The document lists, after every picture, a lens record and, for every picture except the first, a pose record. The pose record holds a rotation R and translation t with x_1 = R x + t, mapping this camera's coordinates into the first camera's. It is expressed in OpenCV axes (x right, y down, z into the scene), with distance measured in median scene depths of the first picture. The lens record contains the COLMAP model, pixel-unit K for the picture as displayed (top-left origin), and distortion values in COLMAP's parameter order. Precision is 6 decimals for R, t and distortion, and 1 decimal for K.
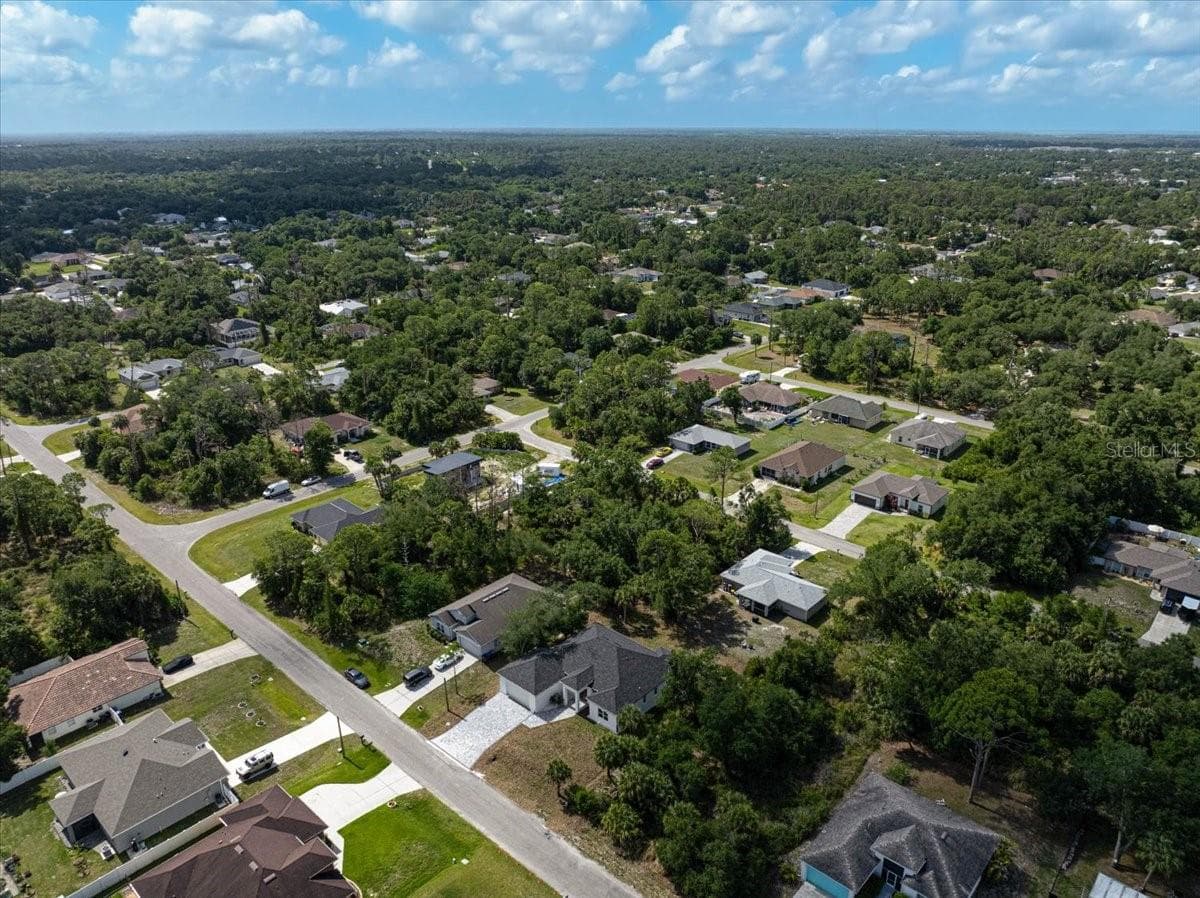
lens RADIAL K [[848.3, 0, 609.5], [0, 848.3, 450.2], [0, 0, 1]] dist [-0.030096, -0.007309]
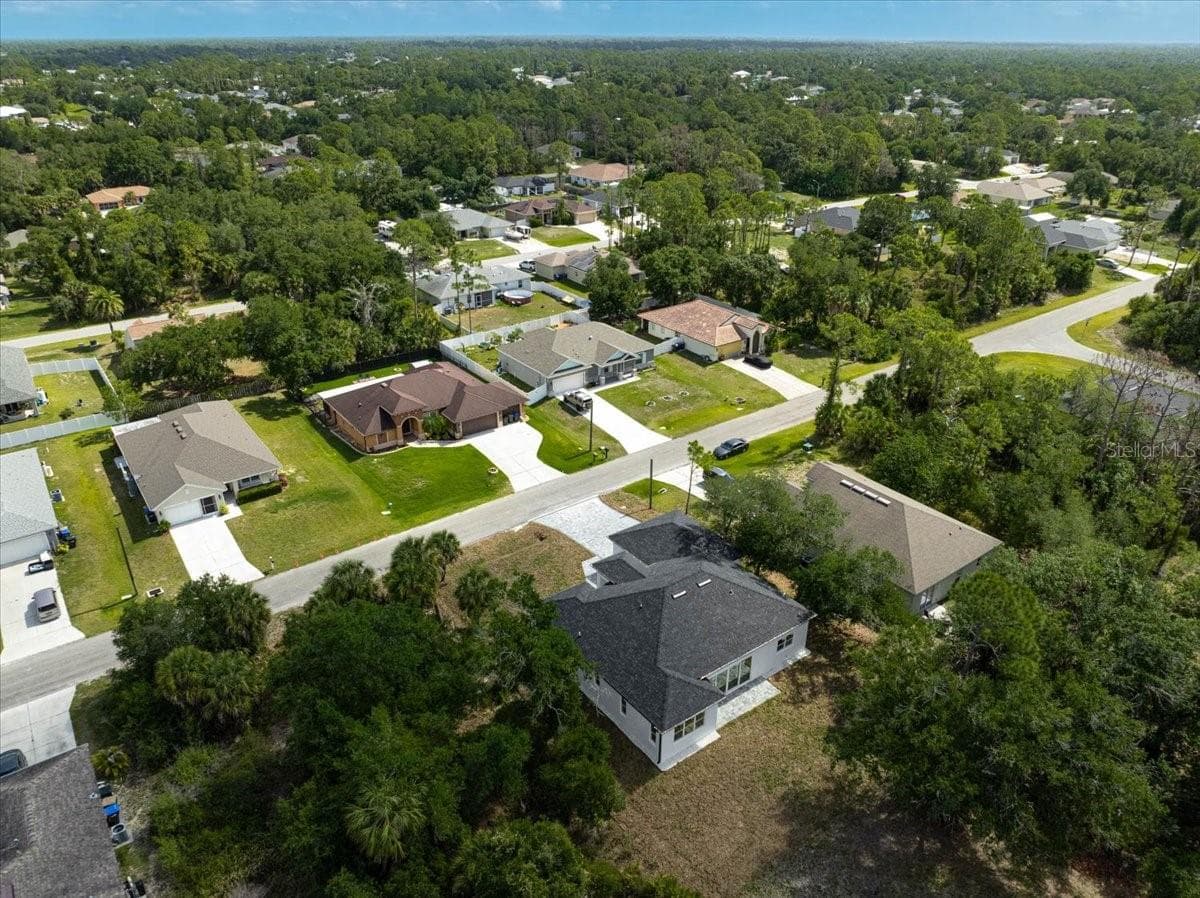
lens RADIAL K [[848.3, 0, 609.5], [0, 848.3, 450.2], [0, 0, 1]] dist [-0.030096, -0.007309]
pose [[-0.200175, 0.436078, -0.877363, 0.310309], [-0.363734, 0.798414, 0.479825, -0.049164], [0.909740, 0.415176, -0.001207, 0.677065]]
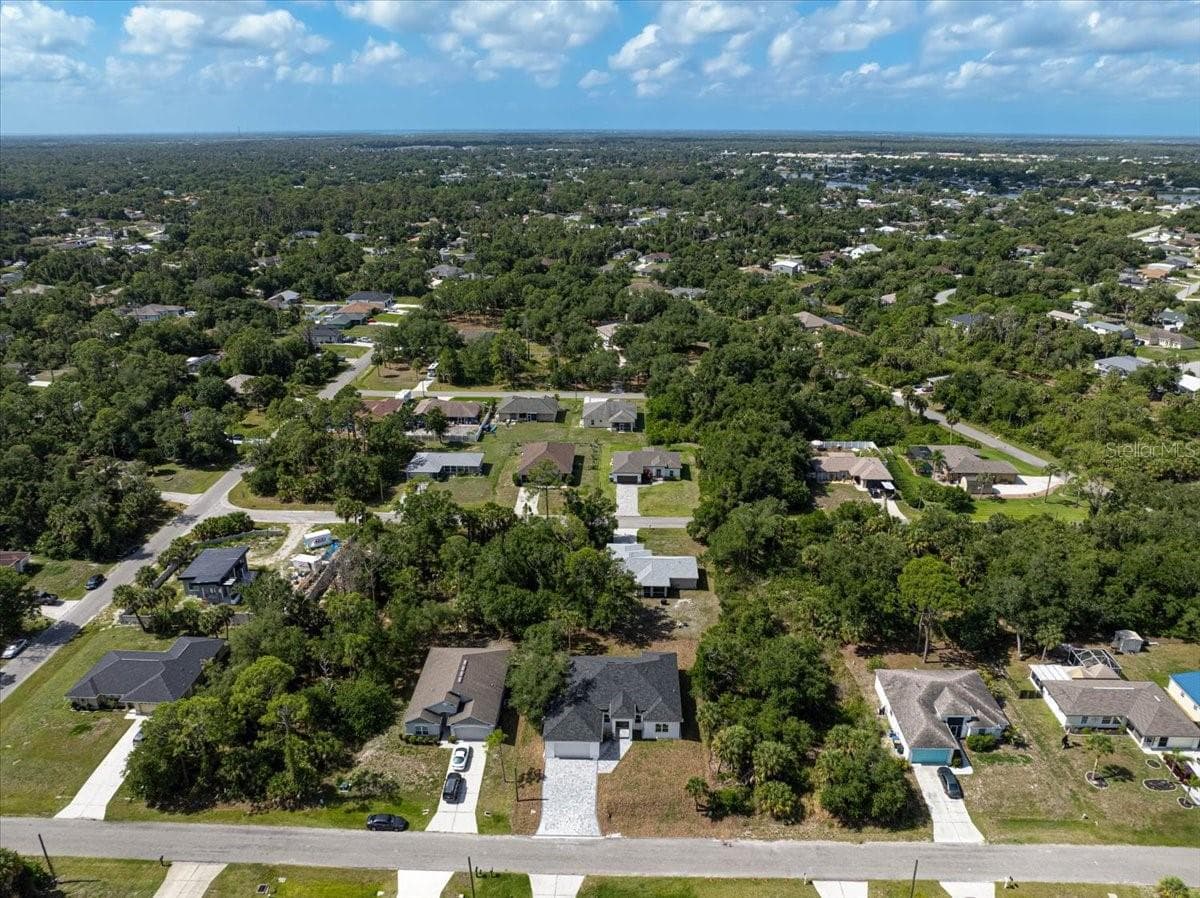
lens RADIAL K [[848.3, 0, 609.5], [0, 848.3, 450.2], [0, 0, 1]] dist [-0.030096, -0.007309]
pose [[0.762318, -0.230817, 0.604644, -0.412701], [0.232300, 0.969572, 0.077247, -0.075072], [-0.604076, 0.081572, 0.792741, 0.134679]]
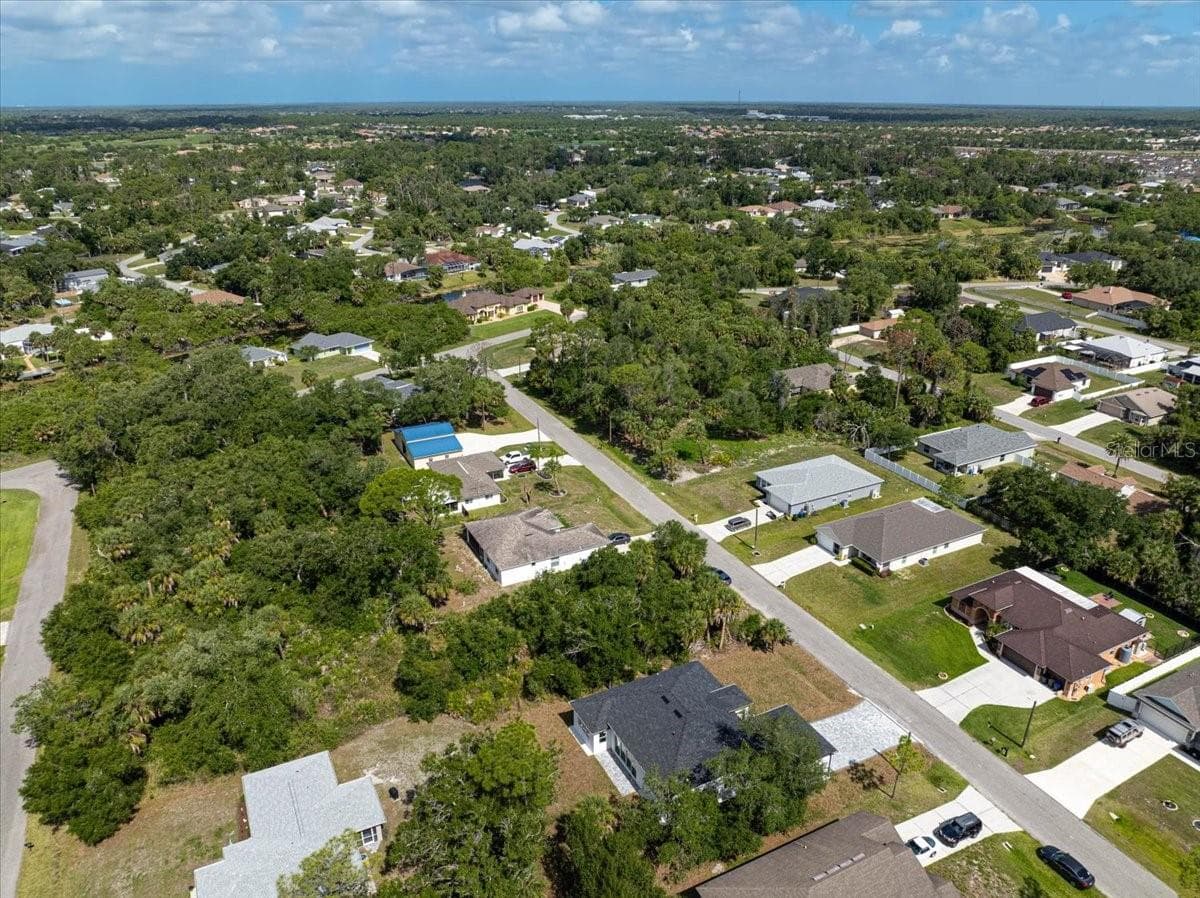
lens RADIAL K [[848.3, 0, 609.5], [0, 848.3, 450.2], [0, 0, 1]] dist [-0.030096, -0.007309]
pose [[-0.932601, -0.140207, 0.332562, -0.113287], [0.128951, 0.731184, 0.669882, -0.293909], [-0.337086, 0.667617, -0.663823, 0.984142]]
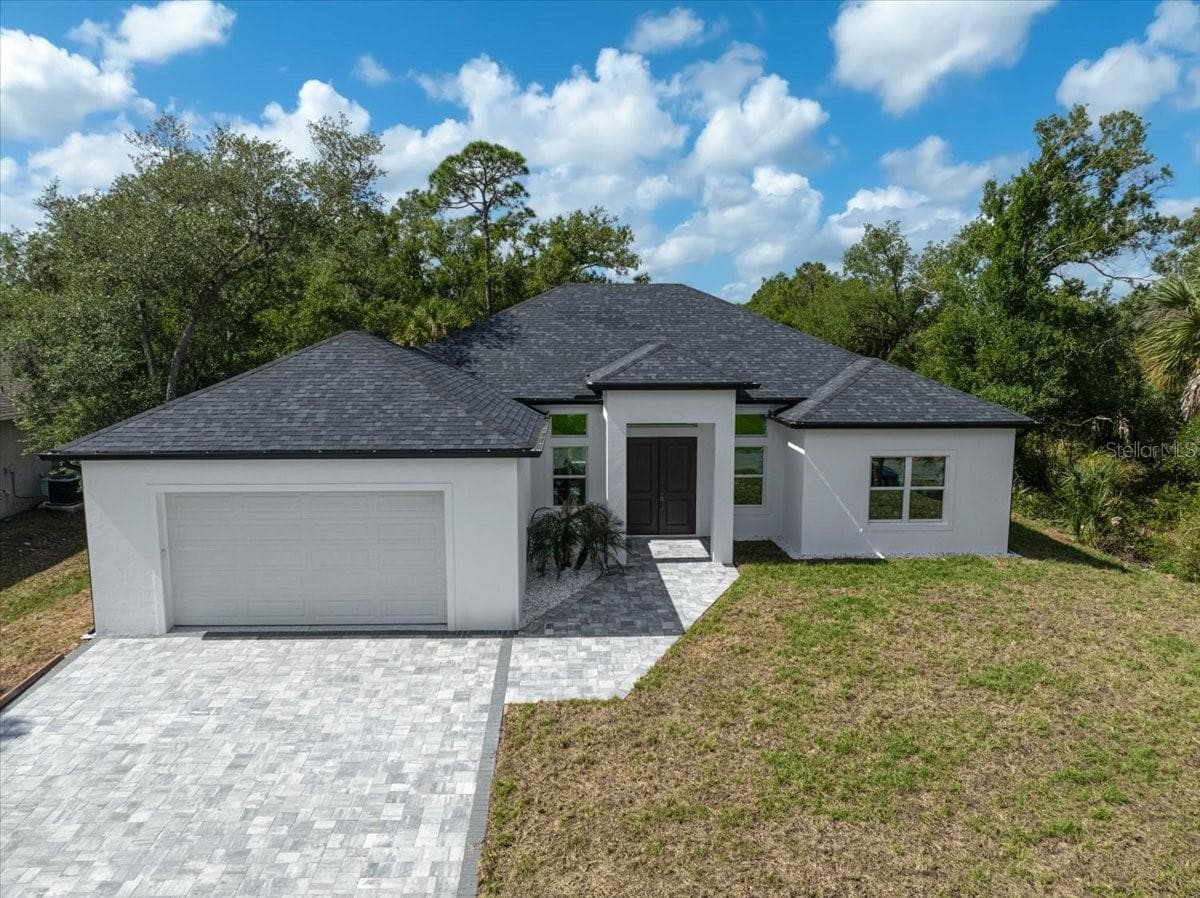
lens RADIAL K [[848.3, 0, 609.5], [0, 848.3, 450.2], [0, 0, 1]] dist [-0.030096, -0.007309]
pose [[0.720992, -0.097031, 0.686116, -0.114372], [0.256240, 0.957296, -0.133884, 0.215010], [-0.643825, 0.272340, 0.715066, 0.629545]]
